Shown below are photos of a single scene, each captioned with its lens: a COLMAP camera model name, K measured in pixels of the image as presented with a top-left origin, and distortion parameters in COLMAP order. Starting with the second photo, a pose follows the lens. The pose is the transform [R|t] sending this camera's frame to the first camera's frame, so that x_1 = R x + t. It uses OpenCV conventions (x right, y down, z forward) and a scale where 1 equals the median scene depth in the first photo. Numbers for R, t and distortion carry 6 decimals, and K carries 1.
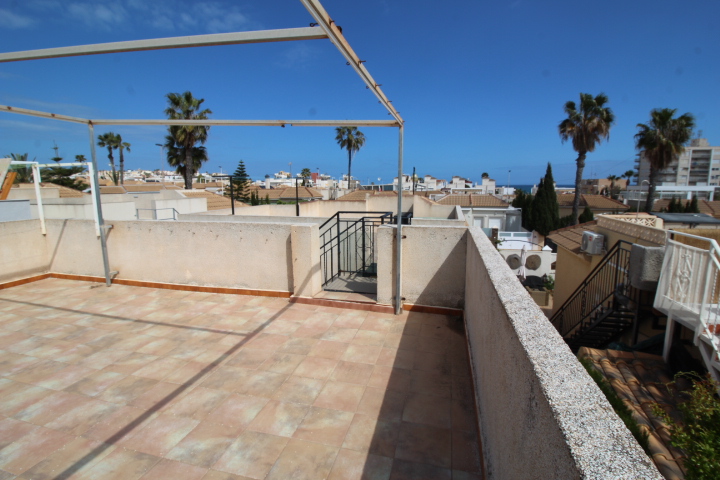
lens RADIAL K [[332.8, 0, 366.5], [0, 332.8, 232.8], [0, 0, 1]] dist [0.000604, -0.012977]
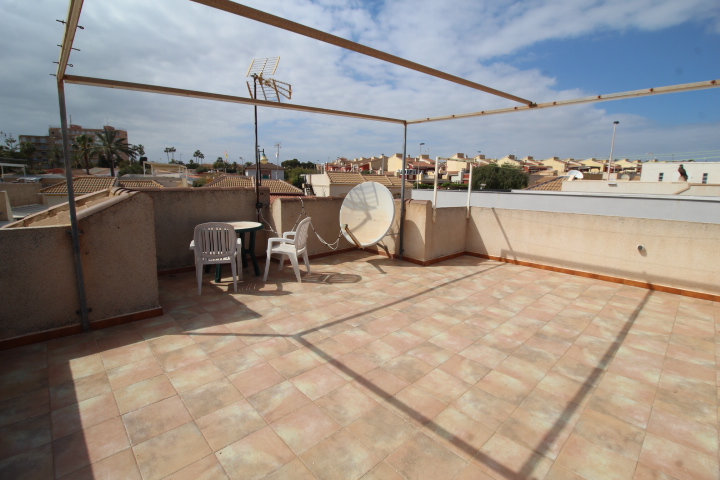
lens RADIAL K [[332.8, 0, 365.0], [0, 332.8, 232.2], [0, 0, 1]] dist [0.000604, -0.012977]
pose [[-0.534759, 0.119952, -0.836448, 0.102223], [-0.137752, 0.964257, 0.226348, -0.090612], [0.833701, 0.236264, -0.499121, 0.764737]]
